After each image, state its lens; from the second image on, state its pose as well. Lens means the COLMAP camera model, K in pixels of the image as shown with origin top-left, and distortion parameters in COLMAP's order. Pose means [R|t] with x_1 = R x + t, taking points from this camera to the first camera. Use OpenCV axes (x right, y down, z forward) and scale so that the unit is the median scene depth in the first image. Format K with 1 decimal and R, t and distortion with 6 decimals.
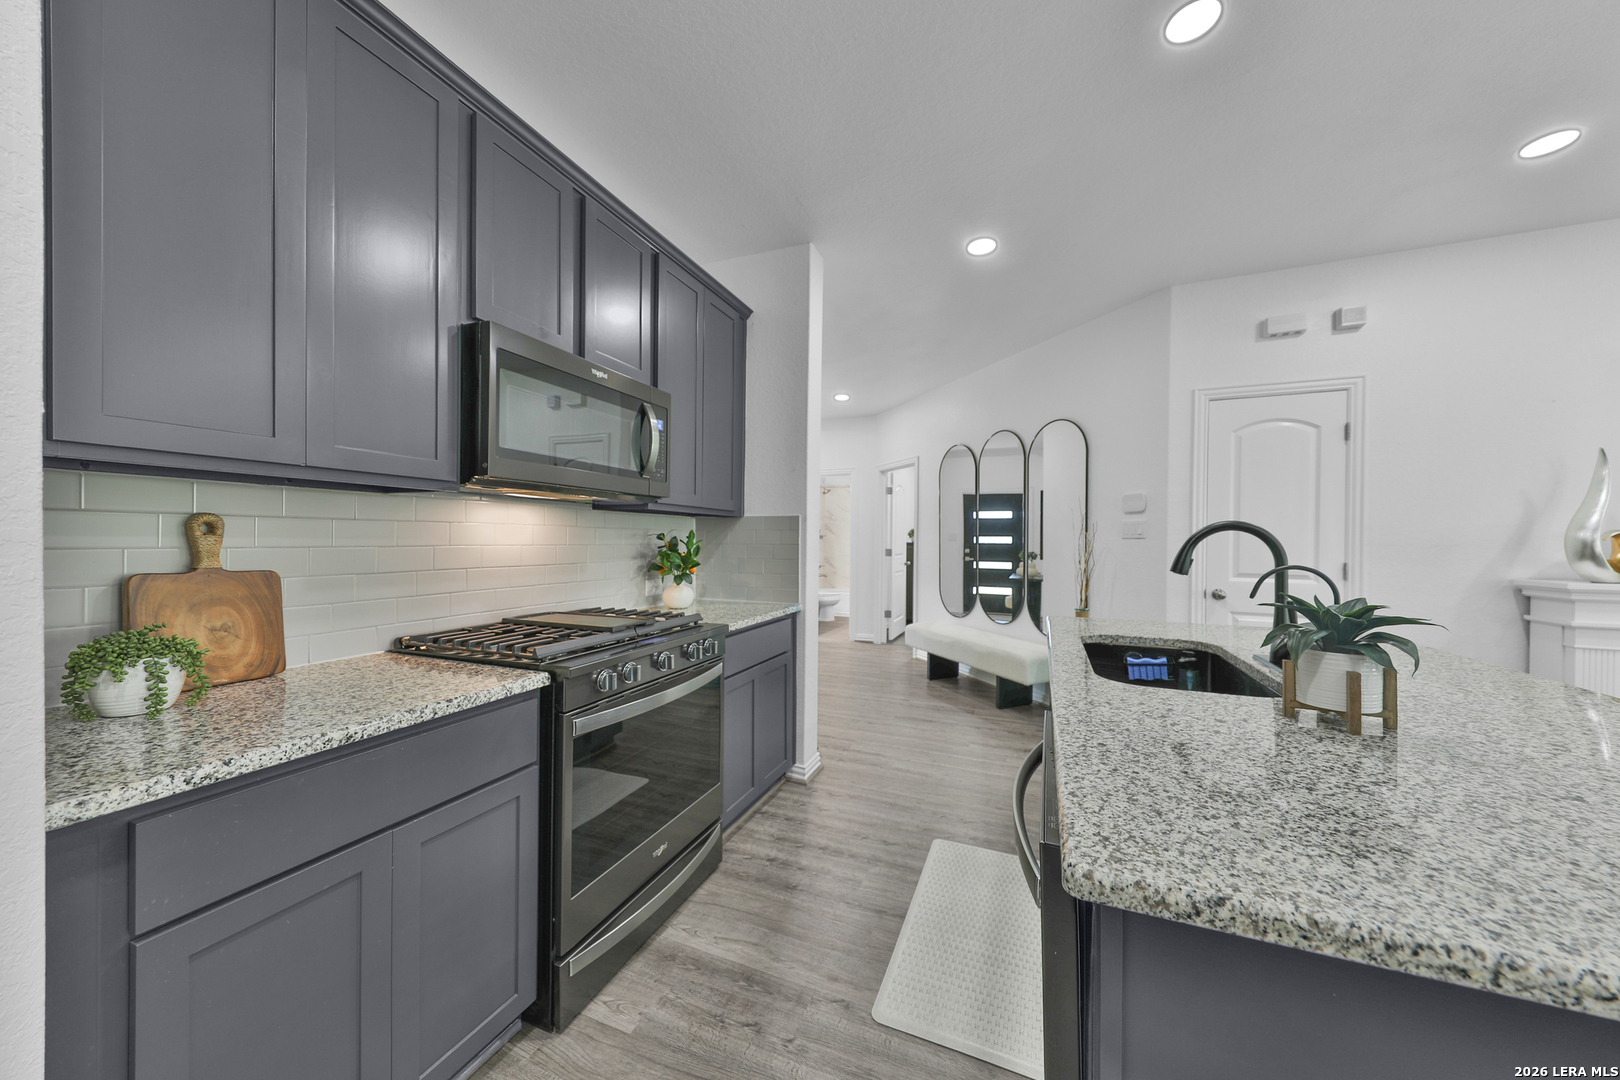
lens RADIAL K [[542.5, 0, 822.9], [0, 542.5, 541.6], [0, 0, 1]] dist [0.020373, -0.005540]
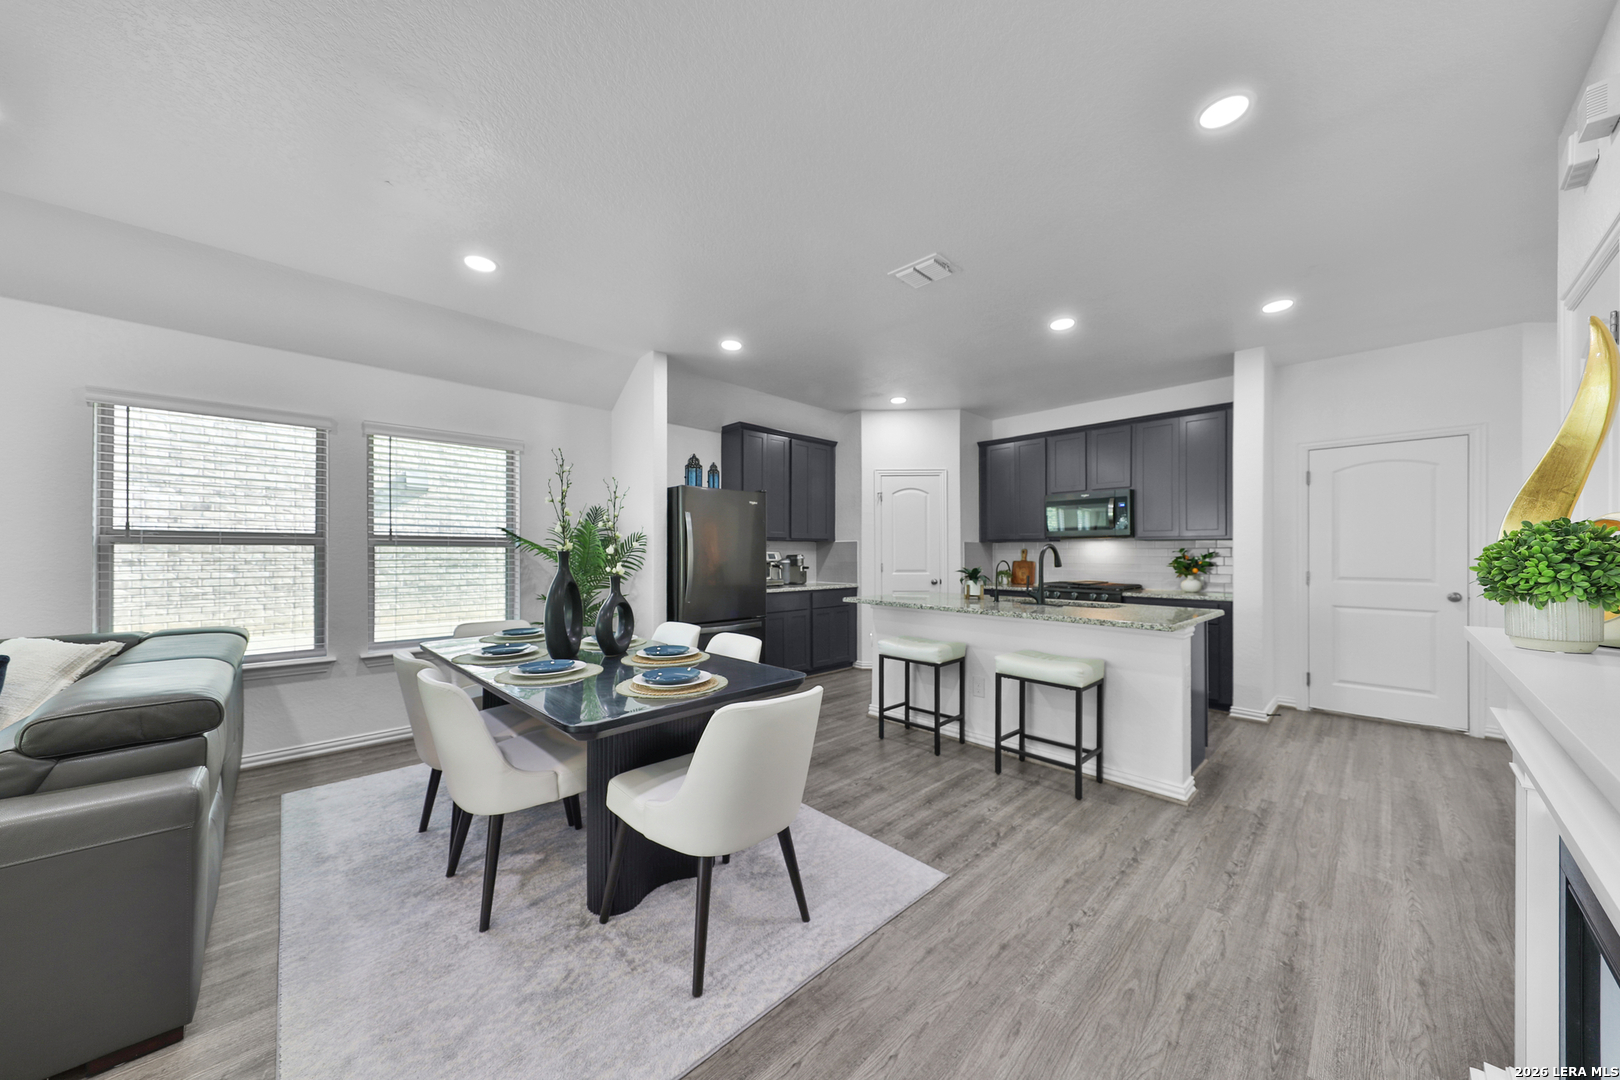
lens RADIAL K [[566.3, 0, 807.5], [0, 566.3, 554.4], [0, 0, 1]] dist [0.019635, -0.000016]
pose [[-0.401907, -0.007351, -0.915651, 4.114784], [-0.008738, 0.999953, -0.004193, 0.033410], [0.915639, 0.006316, -0.401952, 1.232467]]
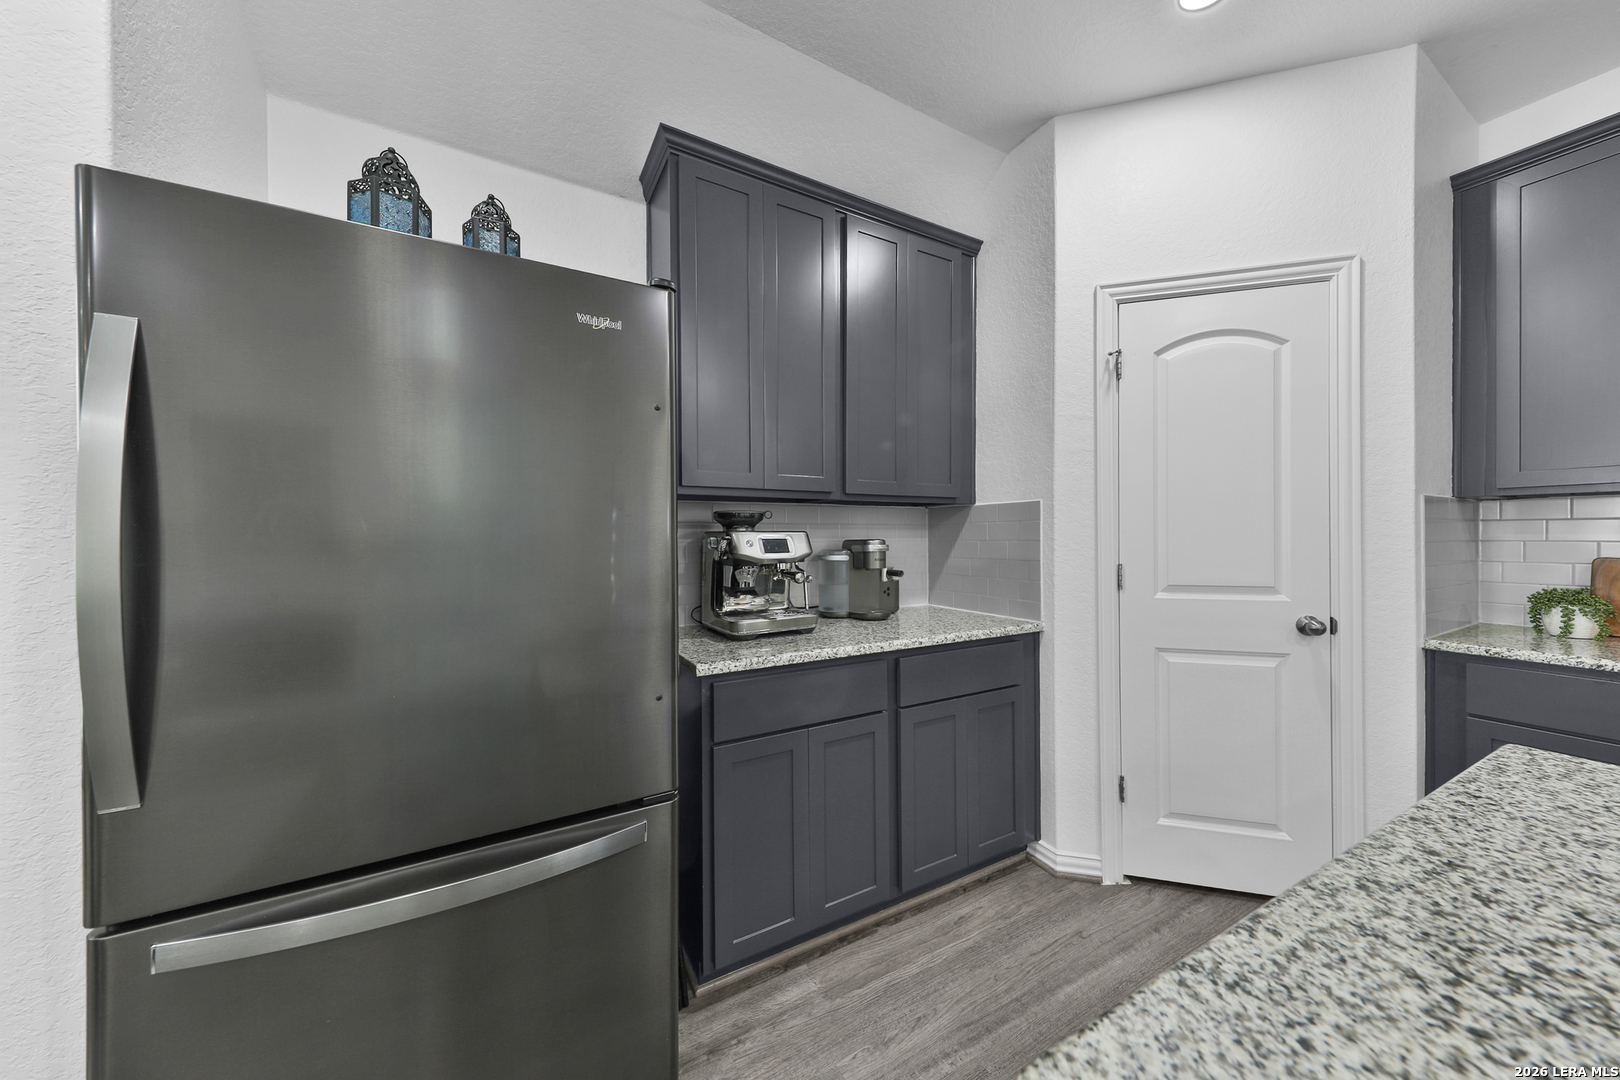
lens RADIAL K [[560.4, 0, 818.7], [0, 560.4, 536.8], [0, 0, 1]] dist [0.029651, -0.006550]
pose [[-0.611715, -0.003824, -0.791069, 1.313933], [-0.006368, 0.999980, 0.000091, 0.009823], [0.791052, 0.005093, -0.611727, 0.206181]]
